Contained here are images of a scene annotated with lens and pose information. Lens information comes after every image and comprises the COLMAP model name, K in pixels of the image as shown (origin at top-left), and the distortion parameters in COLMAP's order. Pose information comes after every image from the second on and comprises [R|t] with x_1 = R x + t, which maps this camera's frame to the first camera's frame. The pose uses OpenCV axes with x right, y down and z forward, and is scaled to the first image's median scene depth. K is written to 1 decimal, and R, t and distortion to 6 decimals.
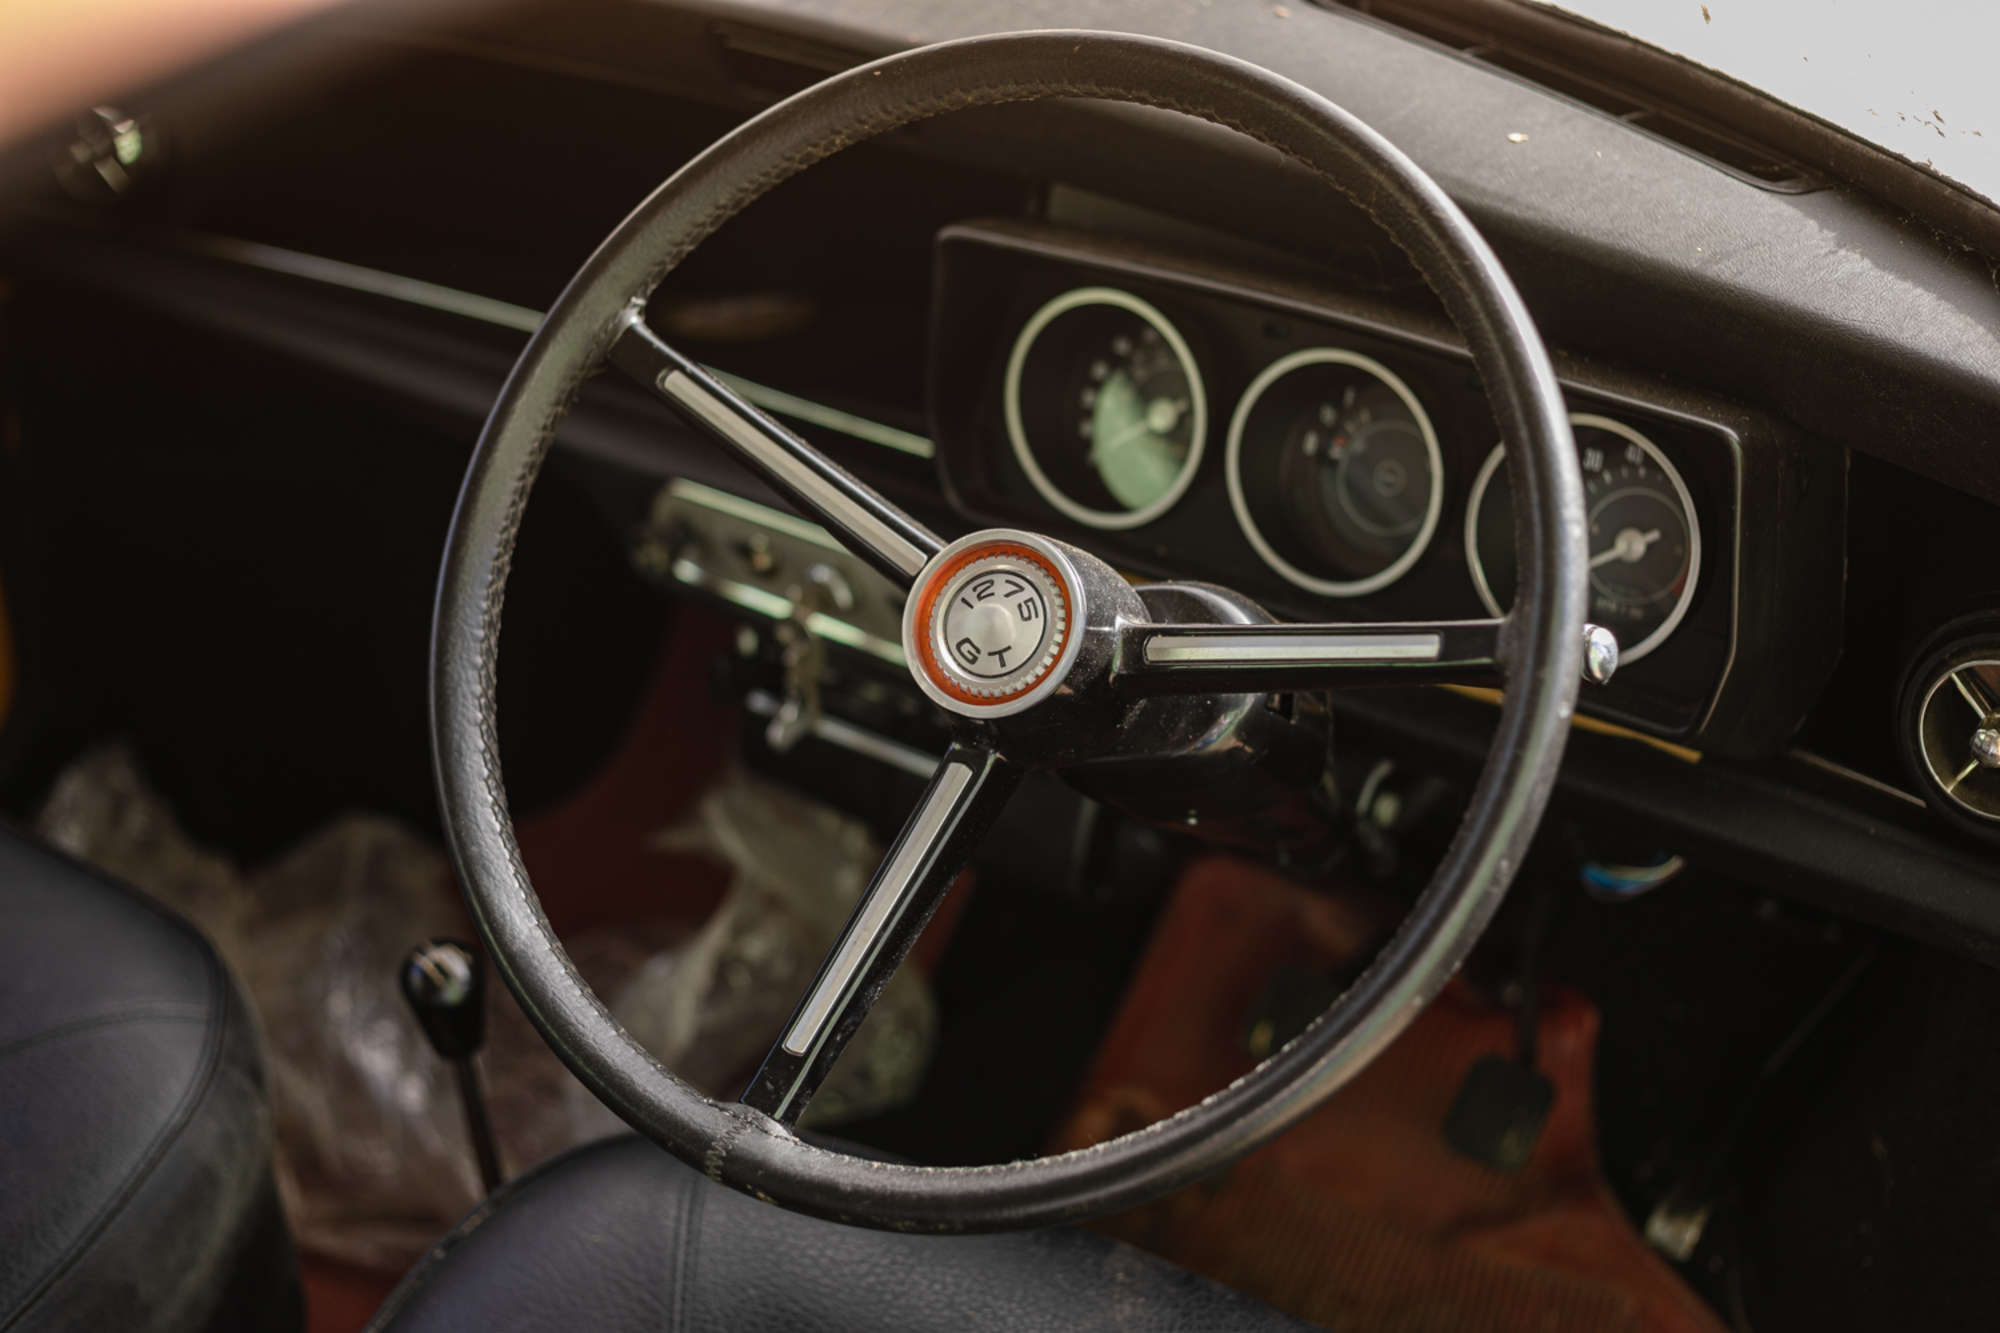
lens RADIAL K [[2972.8, 0, 1000.0], [0, 2972.8, 666.5], [0, 0, 1]] dist [-0.109899, -0.053644]
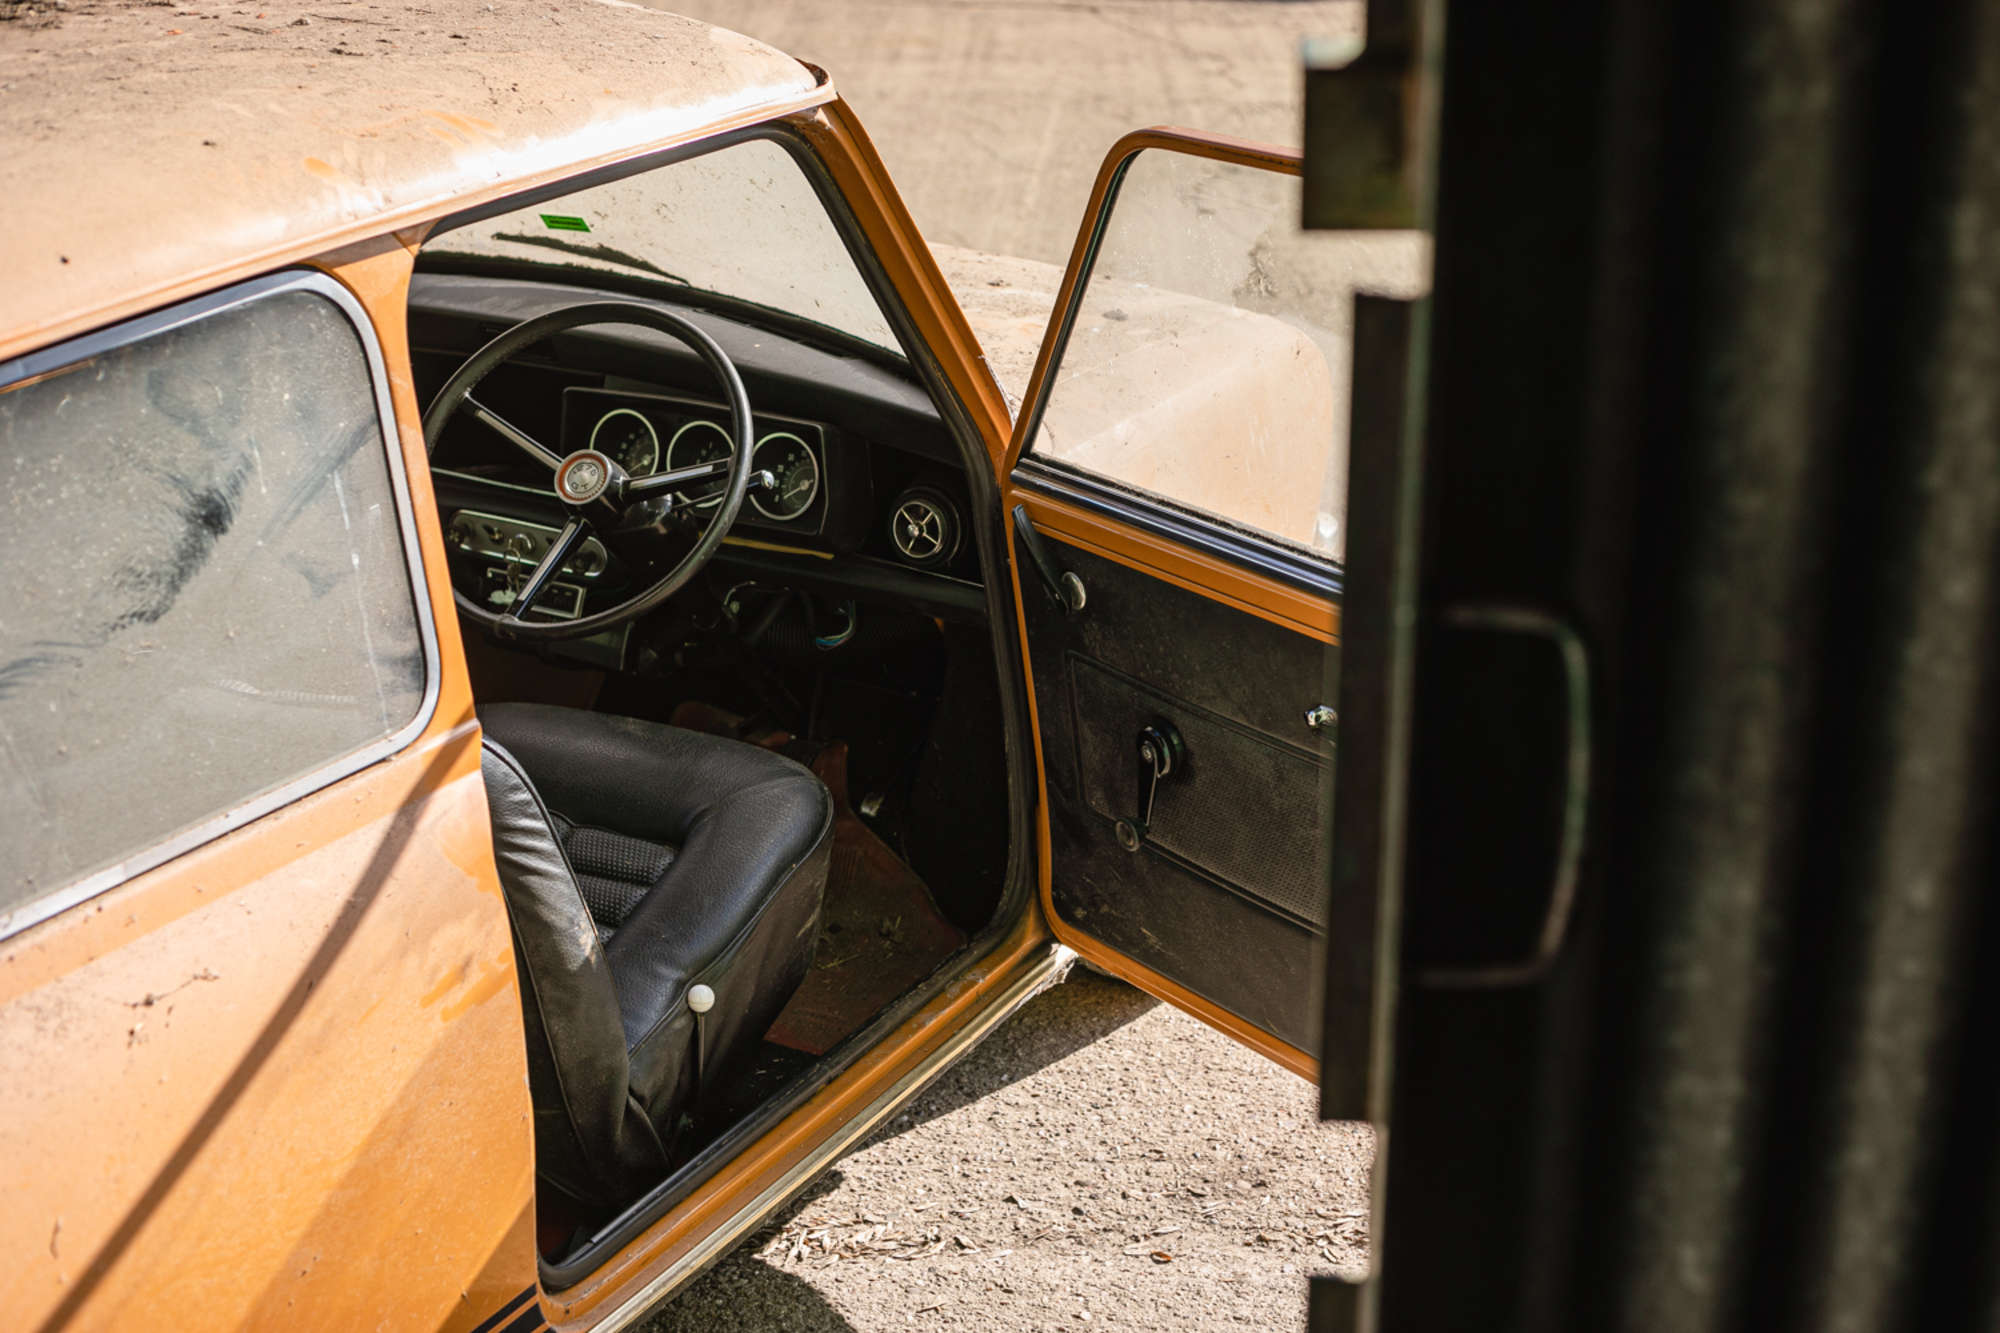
lens RADIAL K [[2972.8, 0, 1000.0], [0, 2972.8, 666.5], [0, 0, 1]] dist [-0.109899, -0.053644]
pose [[0.991983, -0.014904, 0.125493, 0.038015], [0.039318, 0.980135, -0.194394, 0.786252], [-0.120102, 0.197769, 0.972863, -2.033204]]
